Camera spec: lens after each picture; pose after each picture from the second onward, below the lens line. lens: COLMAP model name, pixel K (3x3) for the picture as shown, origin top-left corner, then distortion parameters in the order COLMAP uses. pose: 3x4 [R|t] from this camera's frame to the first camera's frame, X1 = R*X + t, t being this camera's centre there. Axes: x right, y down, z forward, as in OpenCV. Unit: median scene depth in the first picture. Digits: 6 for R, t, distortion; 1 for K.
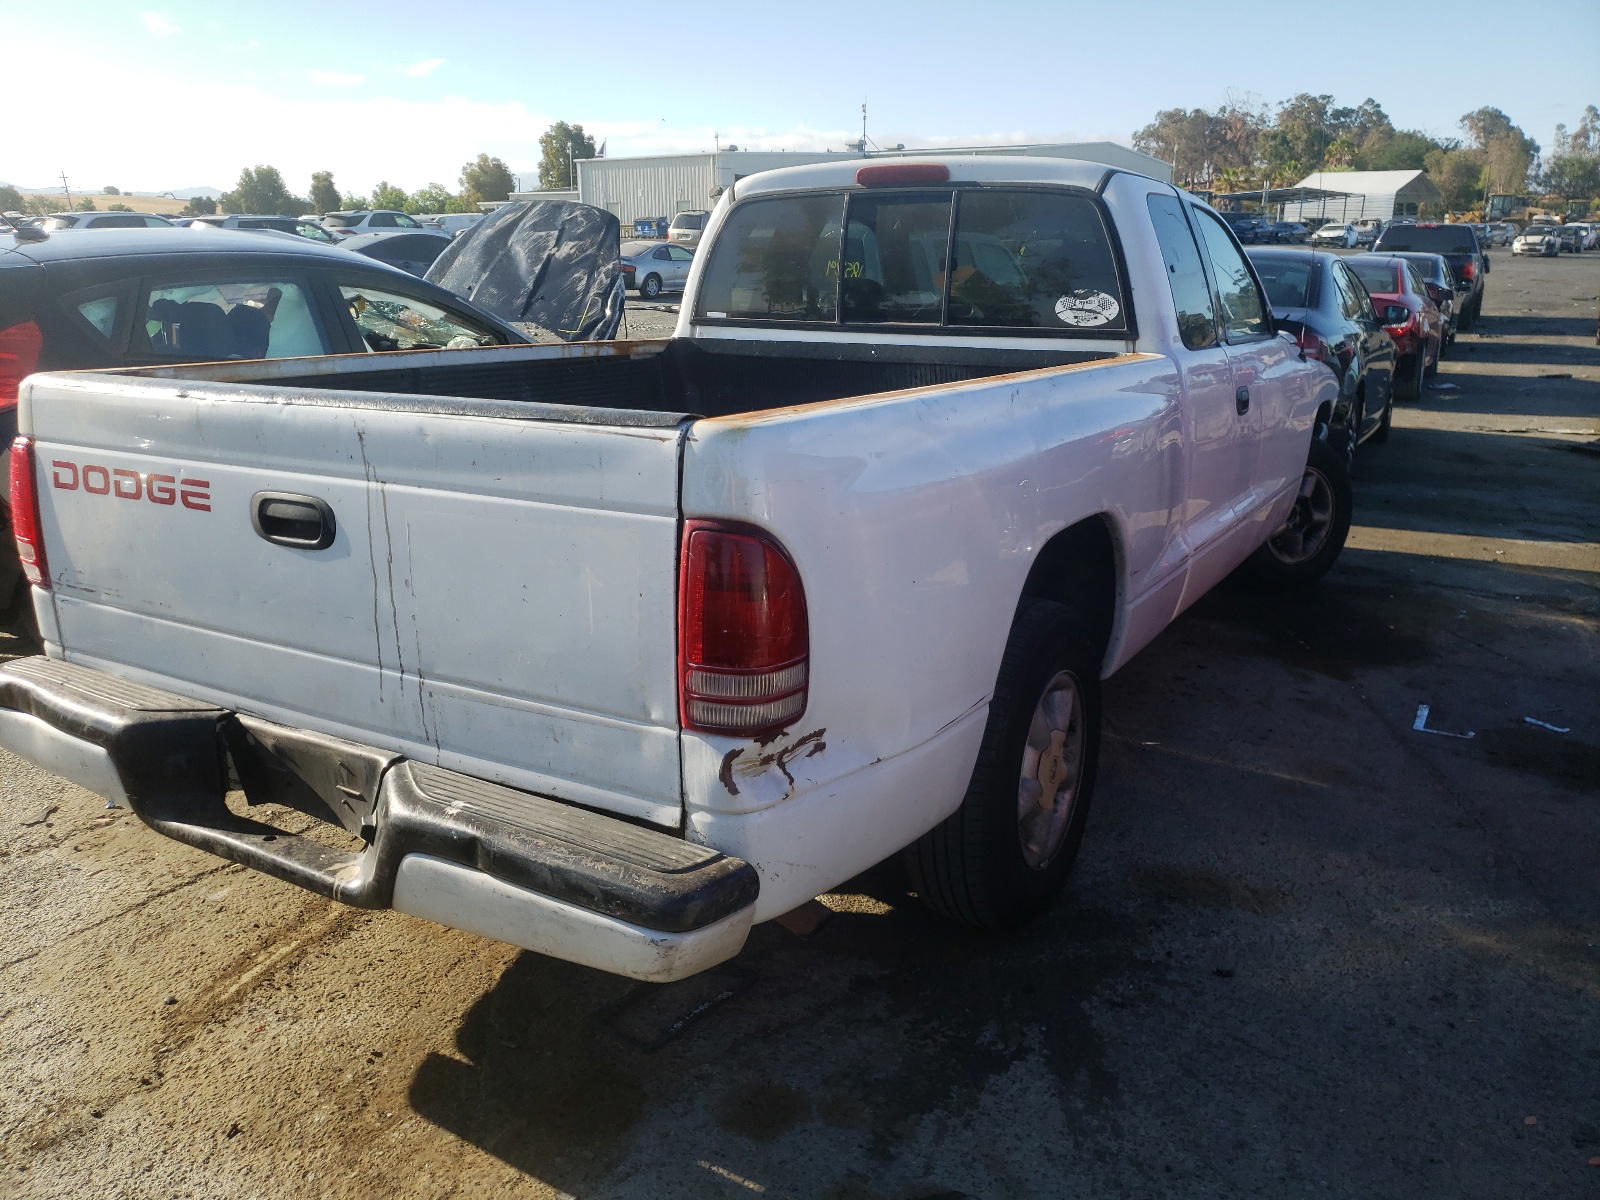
lens RADIAL K [[1219.8, 0, 793.0], [0, 1219.8, 584.7], [0, 0, 1]] dist [0.065135, 0.000140]
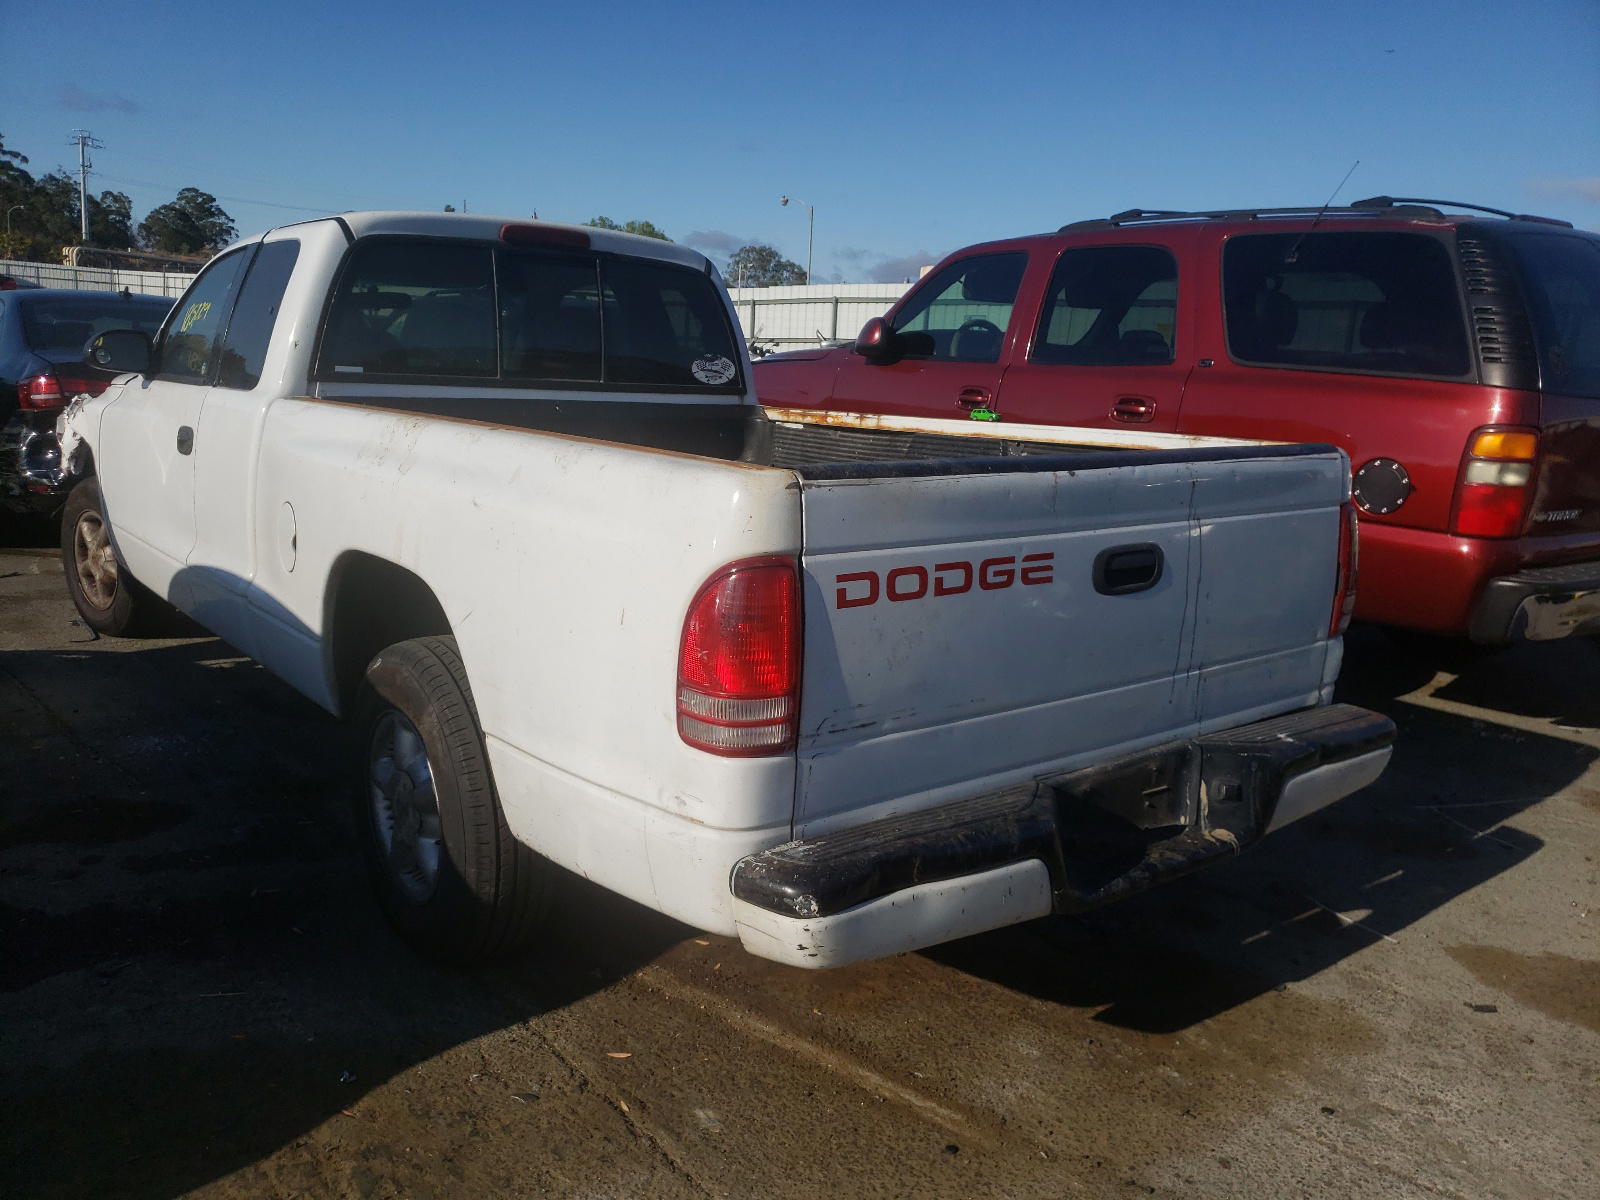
lens RADIAL K [[1219.8, 0, 792.9], [0, 1219.8, 613.4], [0, 0, 1]] dist [0.065135, 0.000140]
pose [[0.350797, -0.179169, 0.919152, -1.355157], [0.188356, 0.974966, 0.118163, -0.177343], [-0.917313, 0.131677, 0.375763, 0.758352]]
